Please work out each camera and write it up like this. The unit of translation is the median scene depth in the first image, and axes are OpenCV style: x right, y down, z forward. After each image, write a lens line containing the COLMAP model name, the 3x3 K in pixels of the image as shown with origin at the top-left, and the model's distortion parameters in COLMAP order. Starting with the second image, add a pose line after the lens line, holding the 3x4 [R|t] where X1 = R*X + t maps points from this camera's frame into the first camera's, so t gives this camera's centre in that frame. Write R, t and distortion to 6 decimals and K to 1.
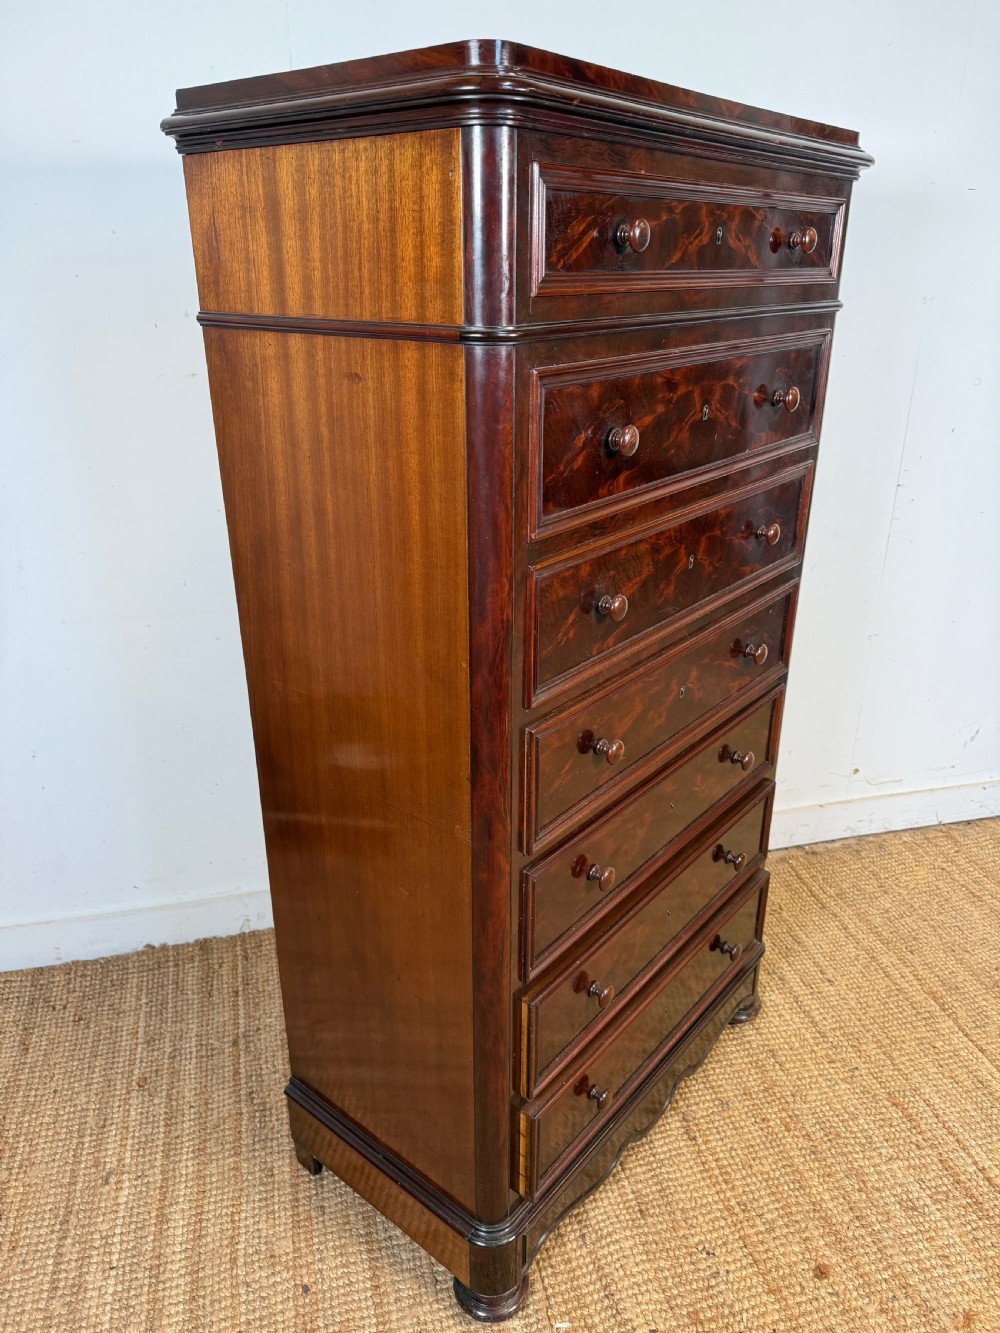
lens RADIAL K [[955.1, 0, 504.2], [0, 955.1, 666.8], [0, 0, 1]] dist [-0.001833, -0.003353]
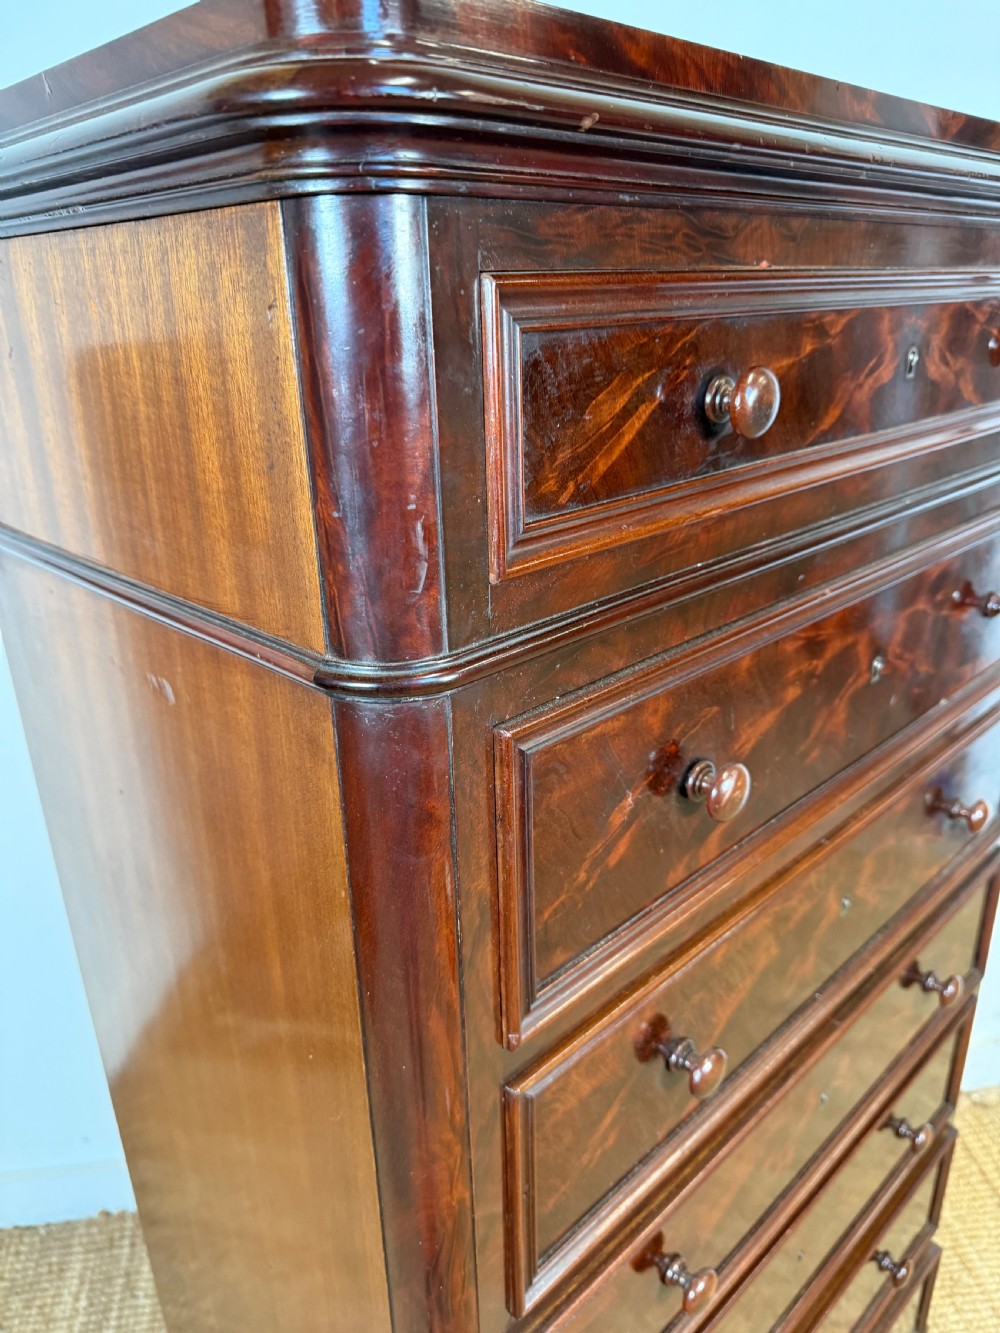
lens RADIAL K [[966.8, 0, 500.0], [0, 966.8, 666.5], [0, 0, 1]] dist [-0.009712, -0.006300]
pose [[0.993432, 0.016379, -0.113244, 0.053888], [-0.019480, 0.999464, -0.026325, -0.224143], [0.112752, 0.028358, 0.993218, 0.382504]]
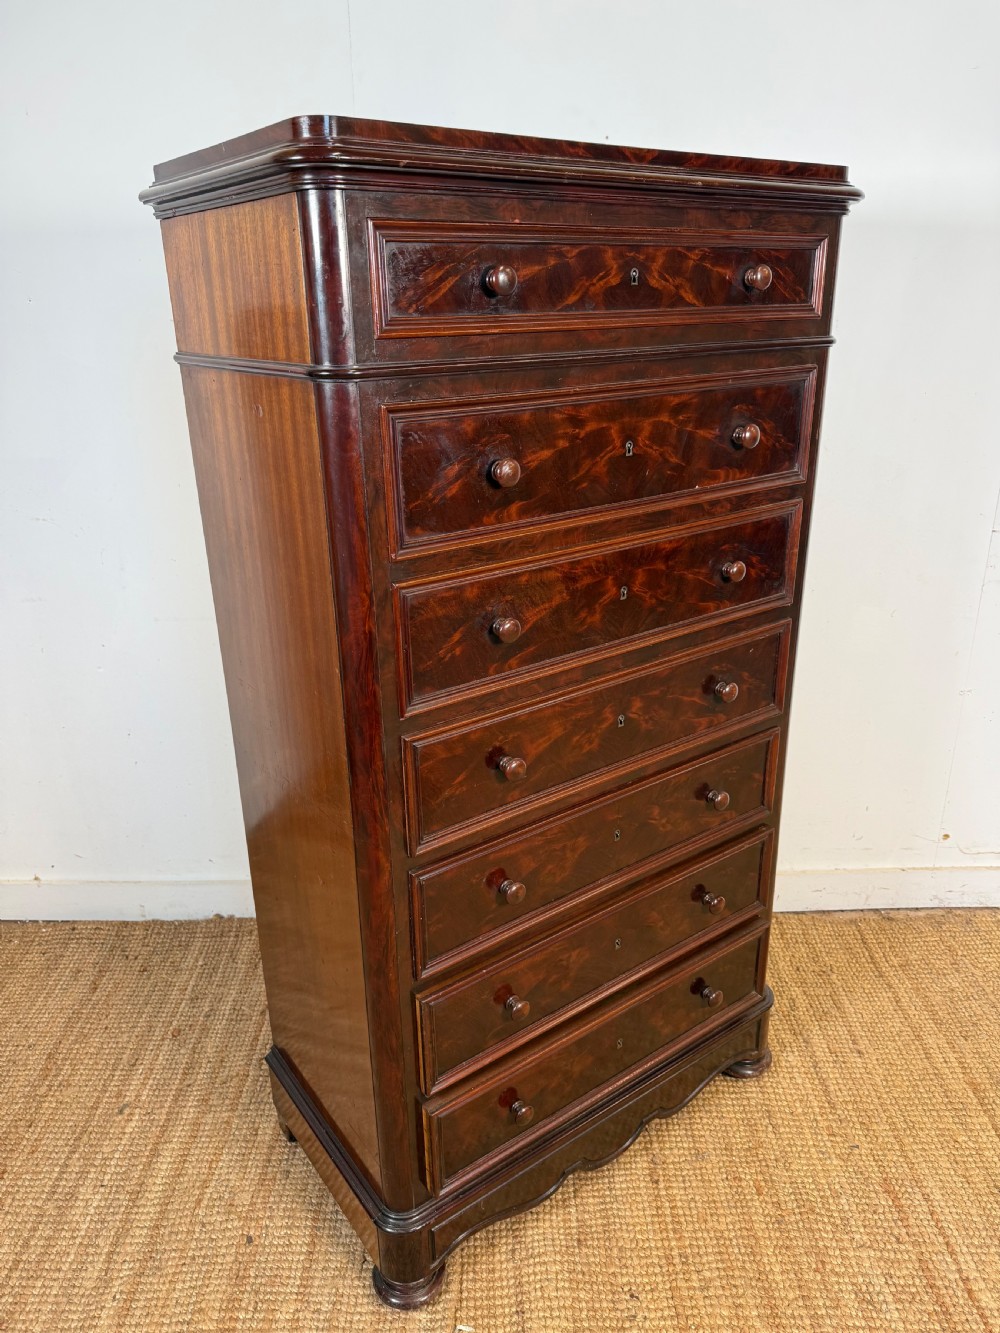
lens RADIAL K [[951.9, 0, 504.2], [0, 951.9, 668.6], [0, 0, 1]] dist [0.001647, -0.005002]
pose [[0.967935, 0.075784, -0.239495, 0.307290], [-0.082880, 0.996365, -0.019682, 0.000647], [0.237132, 0.038900, 0.970698, -0.010531]]
